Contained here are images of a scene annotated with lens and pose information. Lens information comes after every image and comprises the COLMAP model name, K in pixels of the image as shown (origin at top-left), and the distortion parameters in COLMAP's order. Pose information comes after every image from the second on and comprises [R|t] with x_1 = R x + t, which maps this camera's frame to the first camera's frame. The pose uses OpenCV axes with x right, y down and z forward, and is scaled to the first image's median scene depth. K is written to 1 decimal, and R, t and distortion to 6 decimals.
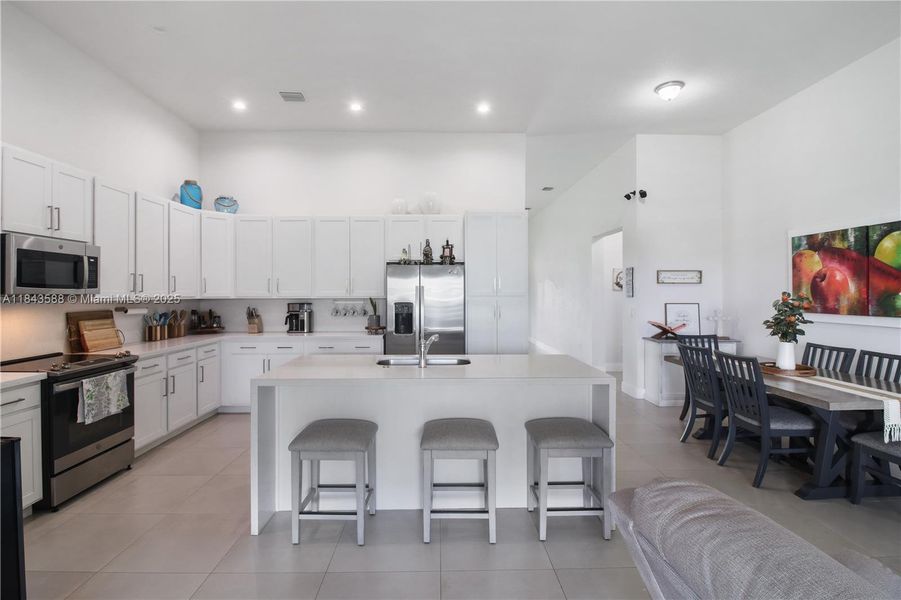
lens RADIAL K [[418.8, 0, 446.2], [0, 418.8, 292.9], [0, 0, 1]] dist [-0.005700, -0.006424]
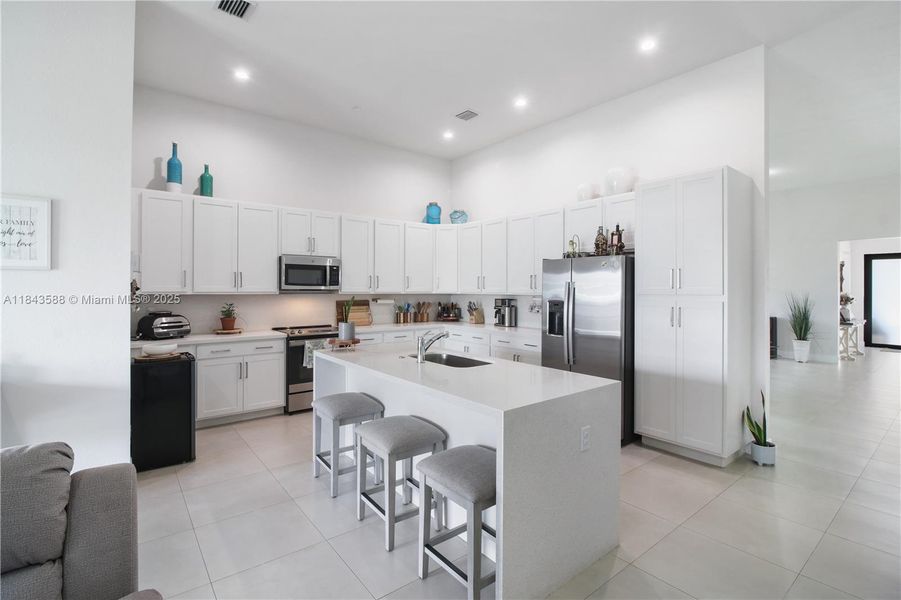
lens RADIAL K [[418.8, 0, 449.5], [0, 418.8, 289.3], [0, 0, 1]] dist [-0.005700, -0.006424]
pose [[0.601255, 0.003890, -0.799048, 0.518706], [-0.005415, 0.999985, 0.000794, -0.000890], [0.799039, 0.003850, 0.601267, 0.290740]]
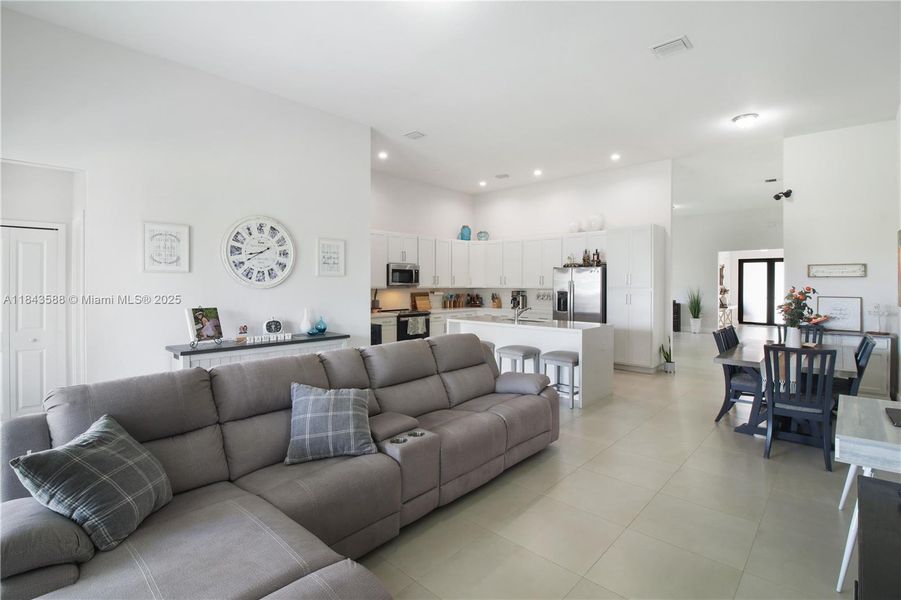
lens RADIAL K [[418.8, 0, 448.5], [0, 418.8, 287.9], [0, 0, 1]] dist [-0.005700, -0.006424]
pose [[0.713895, 0.009225, -0.700192, 0.754004], [-0.002605, 0.999941, 0.010518, -0.006146], [0.700248, -0.005685, 0.713877, -0.468693]]
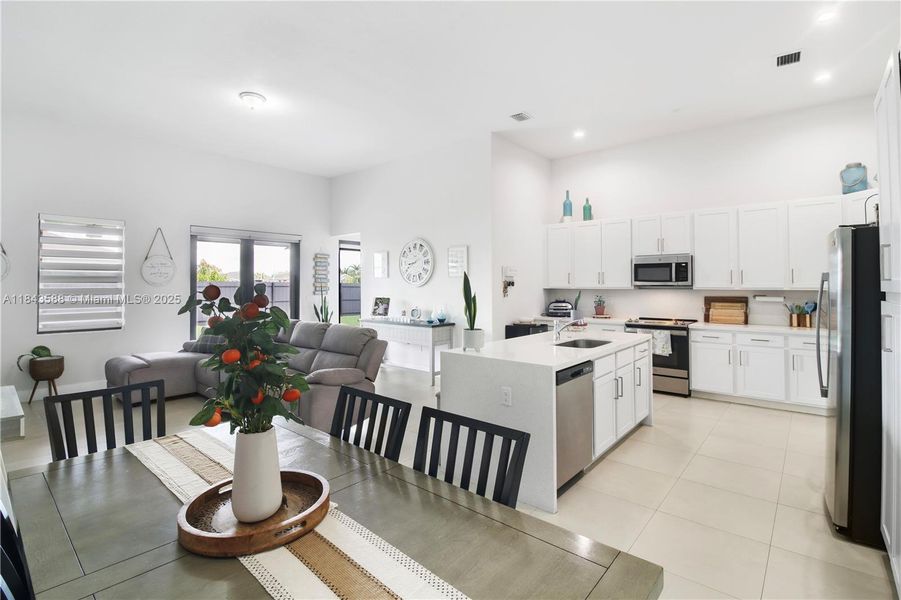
lens RADIAL K [[418.8, 0, 443.1], [0, 418.8, 277.7], [0, 0, 1]] dist [-0.005700, -0.006424]
pose [[-0.668420, -0.004031, -0.743774, 0.776121], [0.004738, 0.999942, -0.009678, -0.011009], [0.743769, -0.009992, -0.668362, 1.049441]]
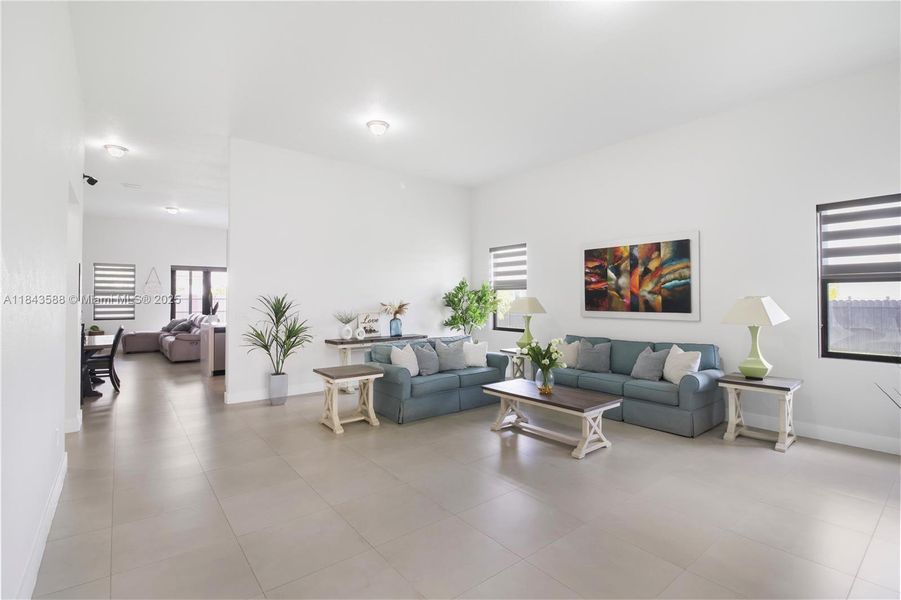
lens RADIAL K [[418.8, 0, 448.0], [0, 418.8, 299.5], [0, 0, 1]] dist [-0.005700, -0.006424]
pose [[-0.794851, 0.005508, -0.606780, 0.468107], [0.003453, 0.999984, 0.004554, 0.004793], [0.606795, 0.001524, -0.794857, 2.835022]]
